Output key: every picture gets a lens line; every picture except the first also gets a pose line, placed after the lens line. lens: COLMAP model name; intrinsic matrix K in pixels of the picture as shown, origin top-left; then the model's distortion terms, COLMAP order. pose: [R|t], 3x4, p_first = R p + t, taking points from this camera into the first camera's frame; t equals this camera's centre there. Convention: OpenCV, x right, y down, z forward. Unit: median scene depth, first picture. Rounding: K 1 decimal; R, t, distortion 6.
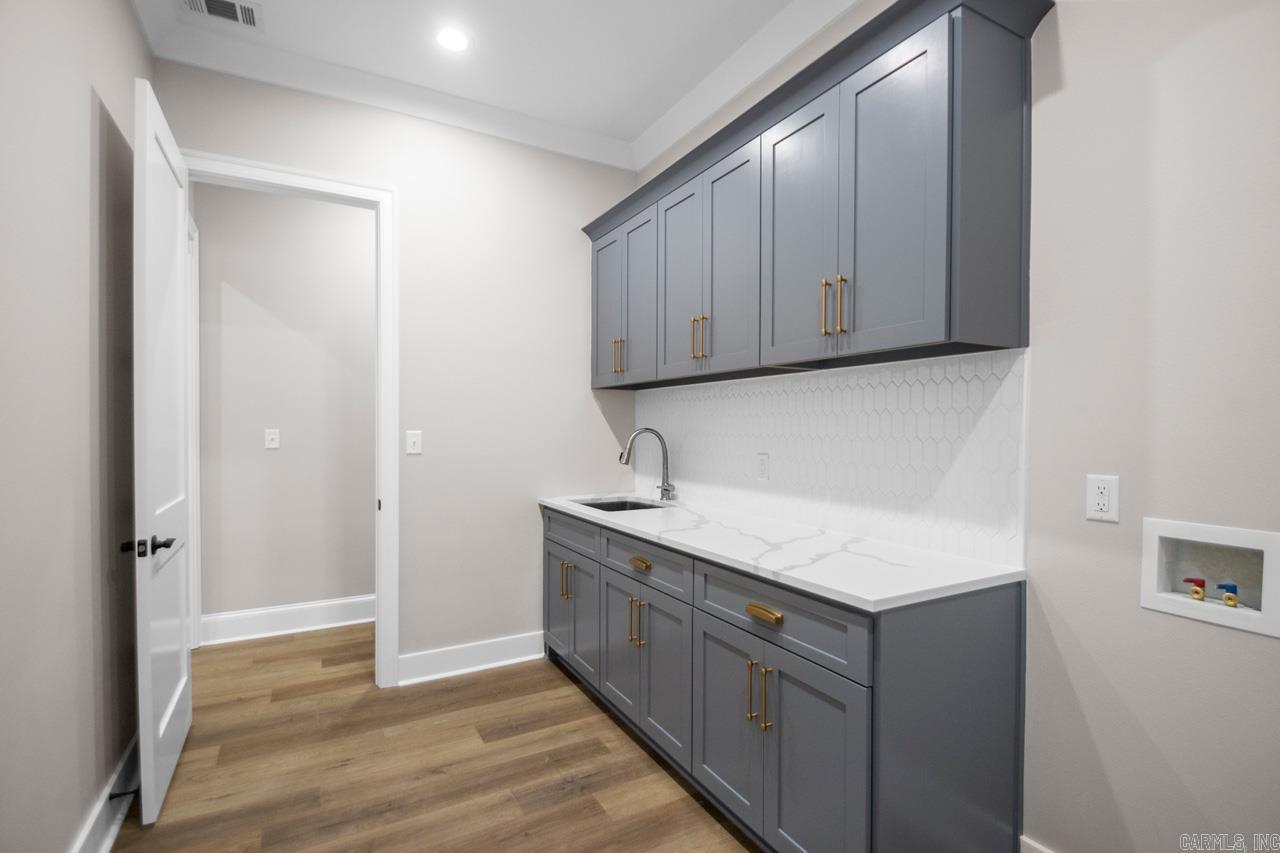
lens RADIAL K [[600.2, 0, 637.6], [0, 600.2, 432.6], [0, 0, 1]] dist [0.000880, 0.000057]
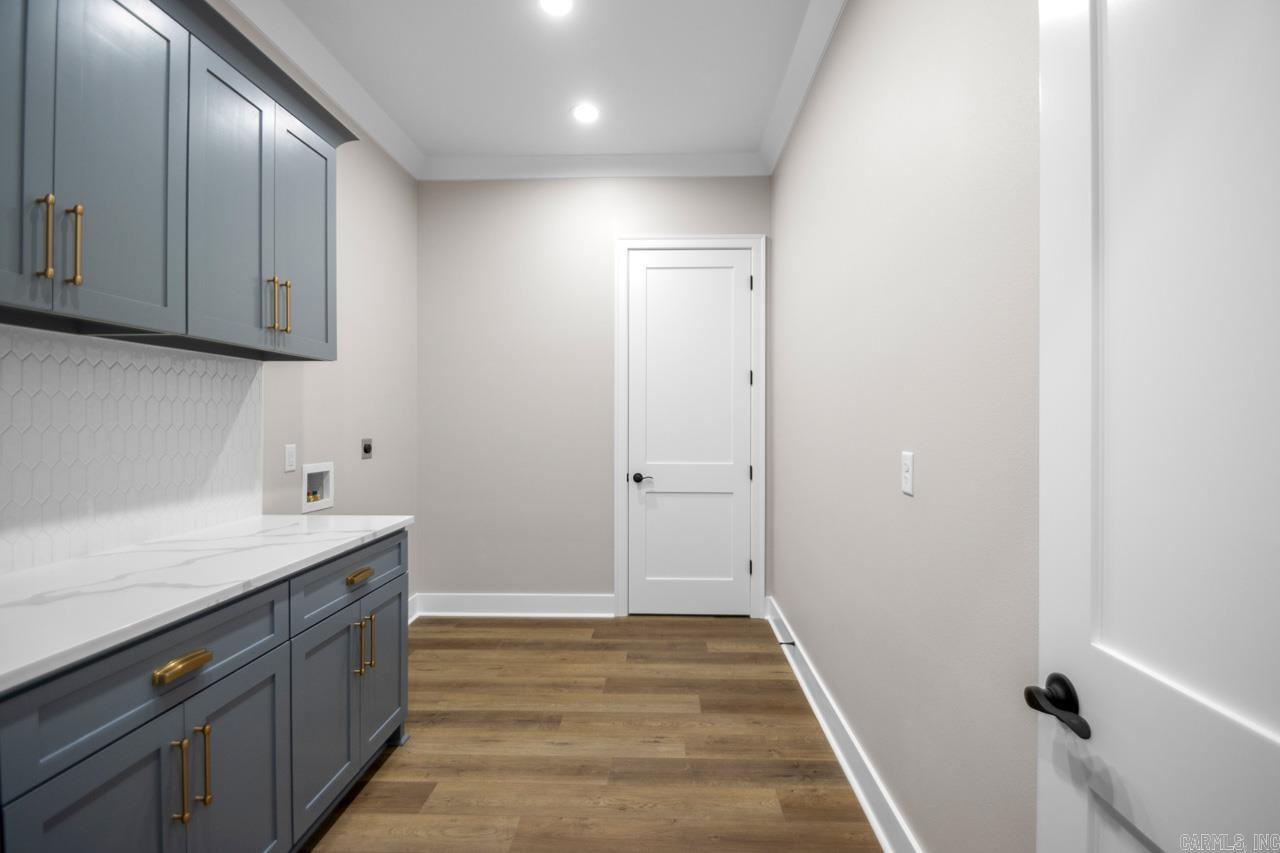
lens RADIAL K [[601.4, 0, 650.9], [0, 601.4, 427.6], [0, 0, 1]] dist [0.020162, -0.020535]
pose [[-0.860570, -0.006033, 0.509296, -0.733445], [0.005246, 0.999772, 0.020708, -0.006720], [-0.509304, 0.020492, -0.860342, 1.450267]]
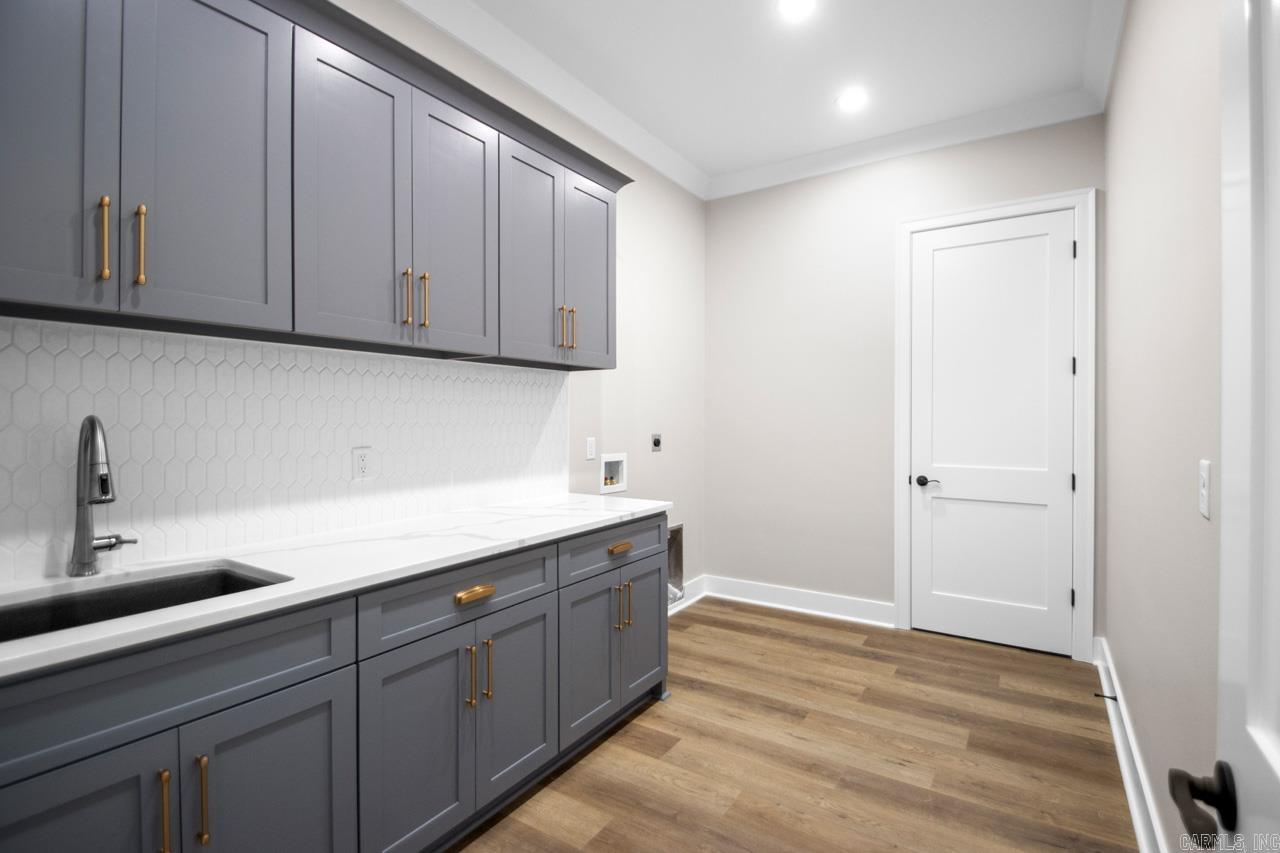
lens RADIAL K [[598.7, 0, 648.4], [0, 598.7, 428.9], [0, 0, 1]] dist [0.016748, -0.020488]
pose [[-0.472872, -0.015563, 0.880994, -0.881960], [0.009245, 0.999701, 0.022622, -0.005884], [-0.881083, 0.018842, -0.472587, 1.350113]]
